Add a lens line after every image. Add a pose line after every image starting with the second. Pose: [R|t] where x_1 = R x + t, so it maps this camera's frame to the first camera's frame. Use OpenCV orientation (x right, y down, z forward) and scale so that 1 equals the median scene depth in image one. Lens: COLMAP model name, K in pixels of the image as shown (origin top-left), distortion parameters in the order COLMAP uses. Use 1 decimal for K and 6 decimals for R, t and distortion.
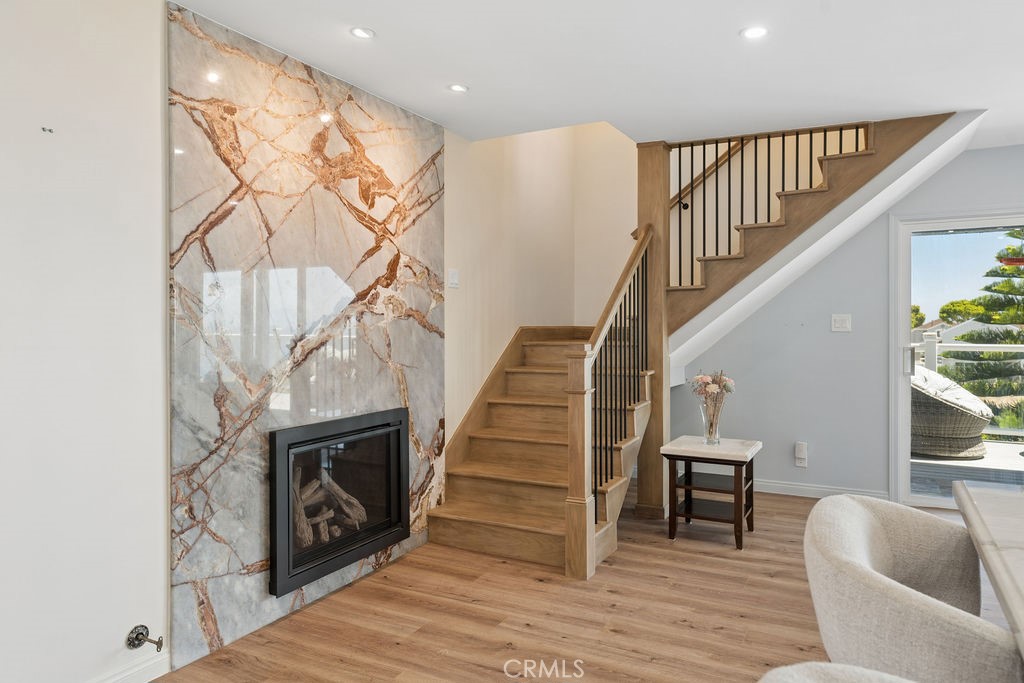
lens RADIAL K [[678.9, 0, 510.2], [0, 678.9, 324.4], [0, 0, 1]] dist [0.001780, 0.002480]
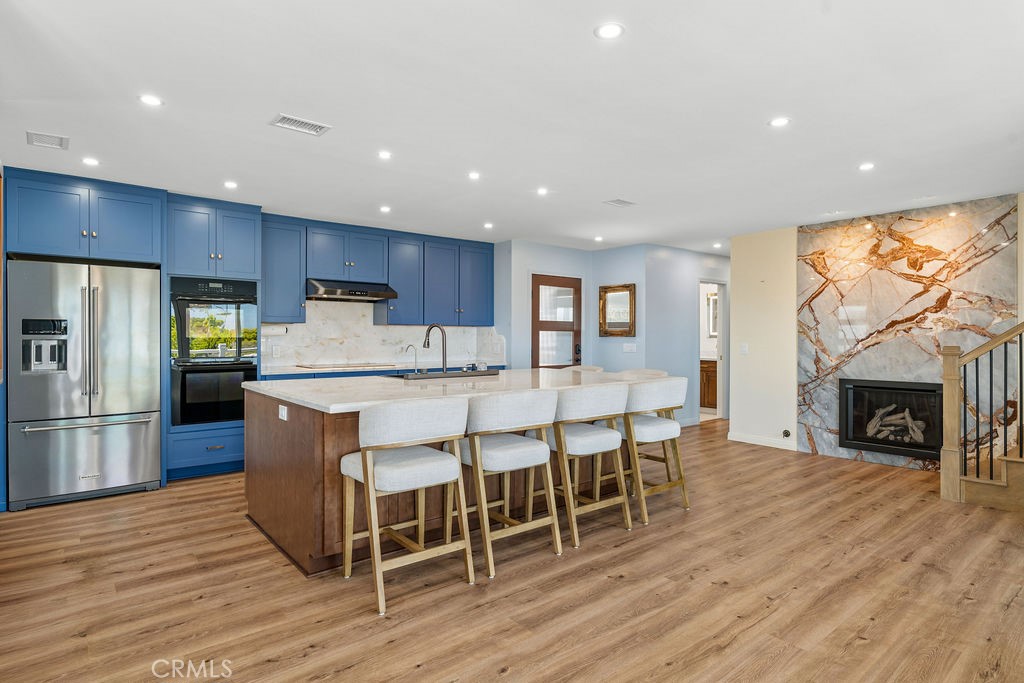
lens RADIAL K [[552.6, 0, 513.0], [0, 552.6, 333.4], [0, 0, 1]] dist [-0.001339, 0.002836]
pose [[-0.392589, -0.008452, -0.919675, 1.602315], [-0.003009, 0.999964, -0.007906, 0.013094], [0.919709, -0.000337, -0.392600, 0.580423]]
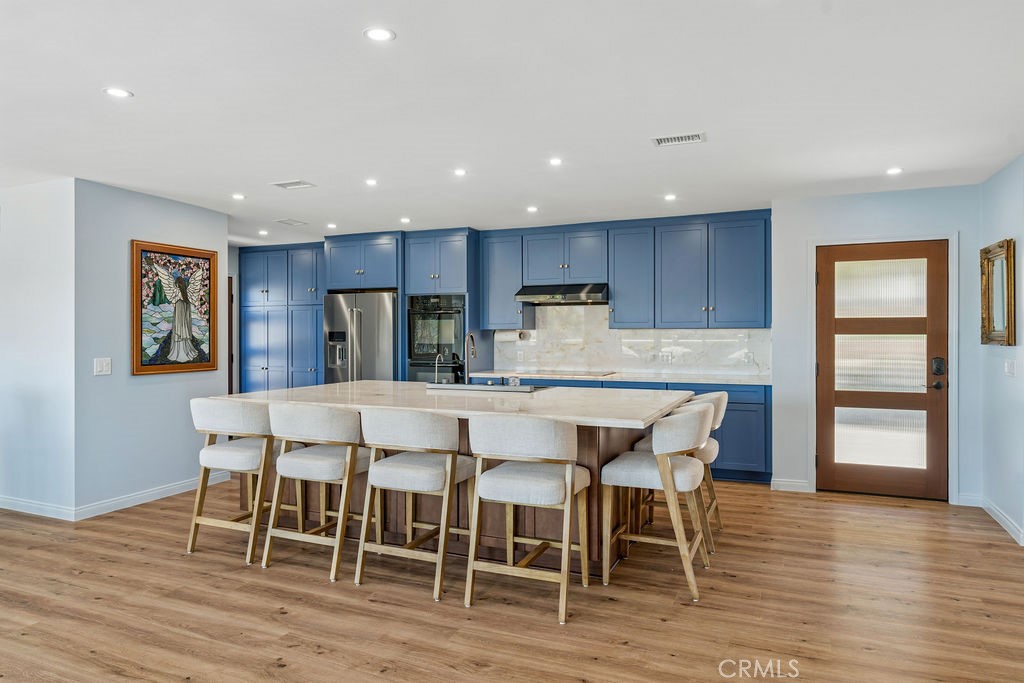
lens RADIAL K [[636.5, 0, 510.5], [0, 636.5, 339.0], [0, 0, 1]] dist [-0.008923, 0.000145]
pose [[-0.997243, 0.001054, -0.074200, 0.523788], [0.000353, 0.999955, 0.009459, -0.017590], [0.074207, 0.009407, -0.997198, 1.302533]]
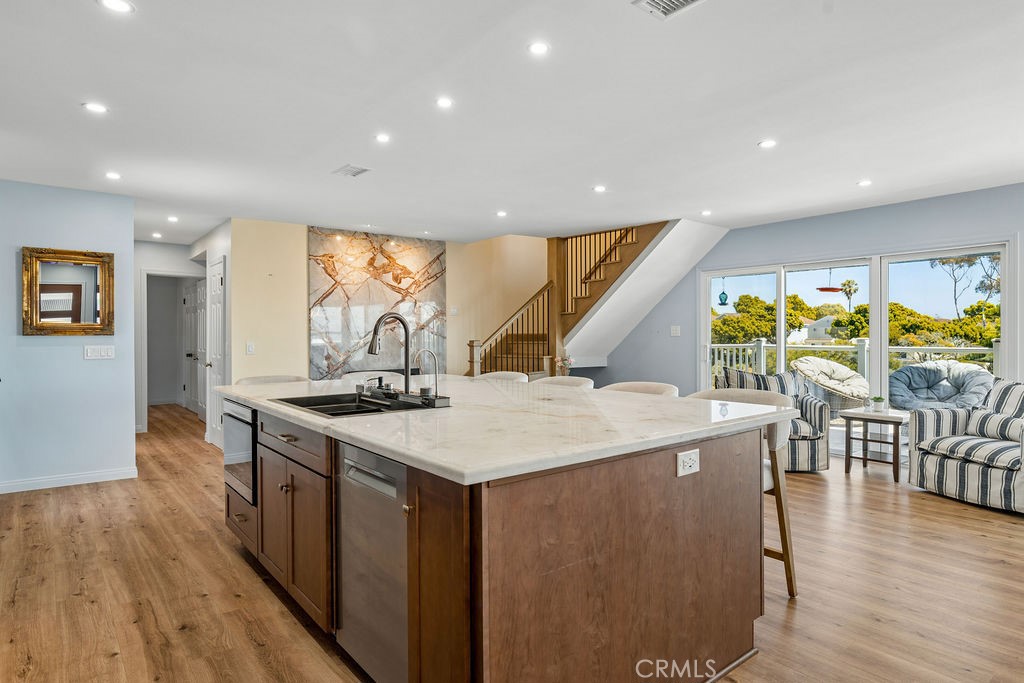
lens RADIAL K [[570.5, 0, 505.5], [0, 570.5, 345.5], [0, 0, 1]] dist [-0.031148, -0.004483]
pose [[0.917499, 0.006434, -0.397687, 0.949260], [0.001403, 0.999811, 0.019413, 0.008590], [0.397736, -0.018369, 0.917316, -0.709772]]
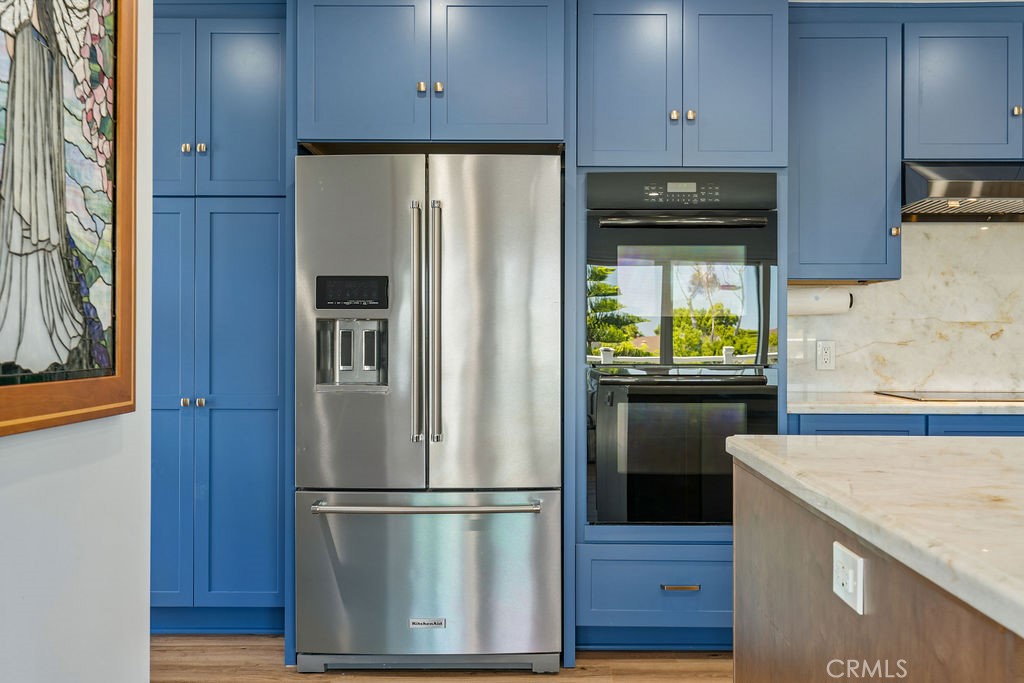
lens RADIAL K [[991.9, 0, 514.3], [0, 991.9, 344.6], [0, 0, 1]] dist [0.012855, 0.000000]
pose [[-0.897161, -0.000400, -0.441704, 1.217019], [-0.003215, 0.999979, 0.005625, 0.038873], [0.441693, 0.006467, -0.897143, 0.179088]]
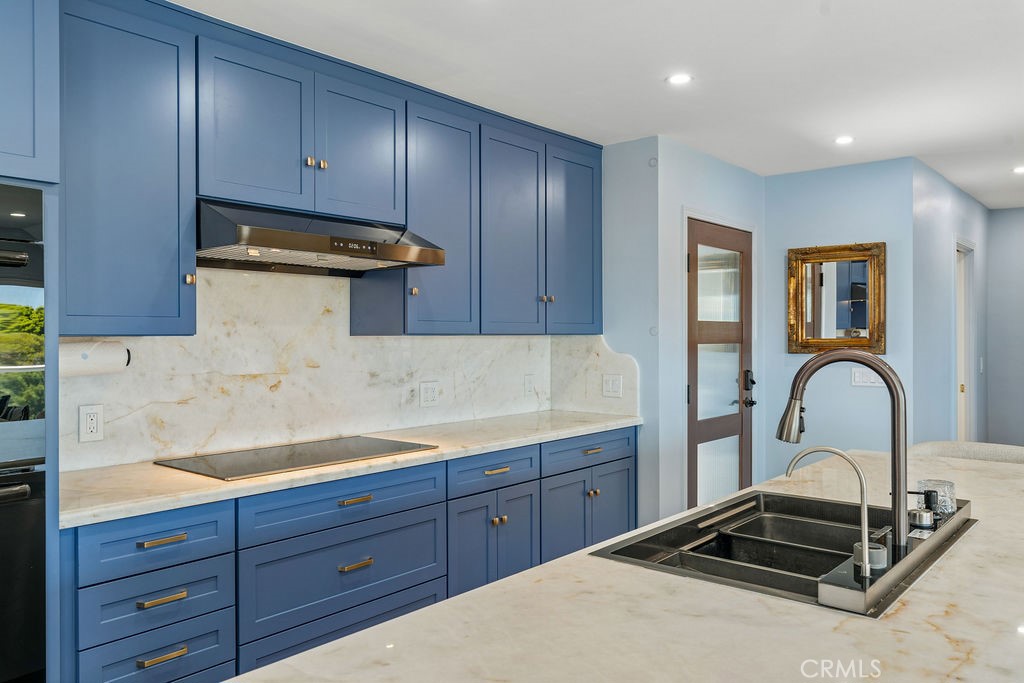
lens RADIAL K [[764.9, 0, 516.3], [0, 764.9, 337.0], [0, 0, 1]] dist [-0.002237, -0.000367]
pose [[-0.216787, 0.000689, -0.976219, 0.985095], [0.003451, 0.999994, -0.000061, -0.026057], [0.976213, -0.003383, -0.216788, -0.168565]]
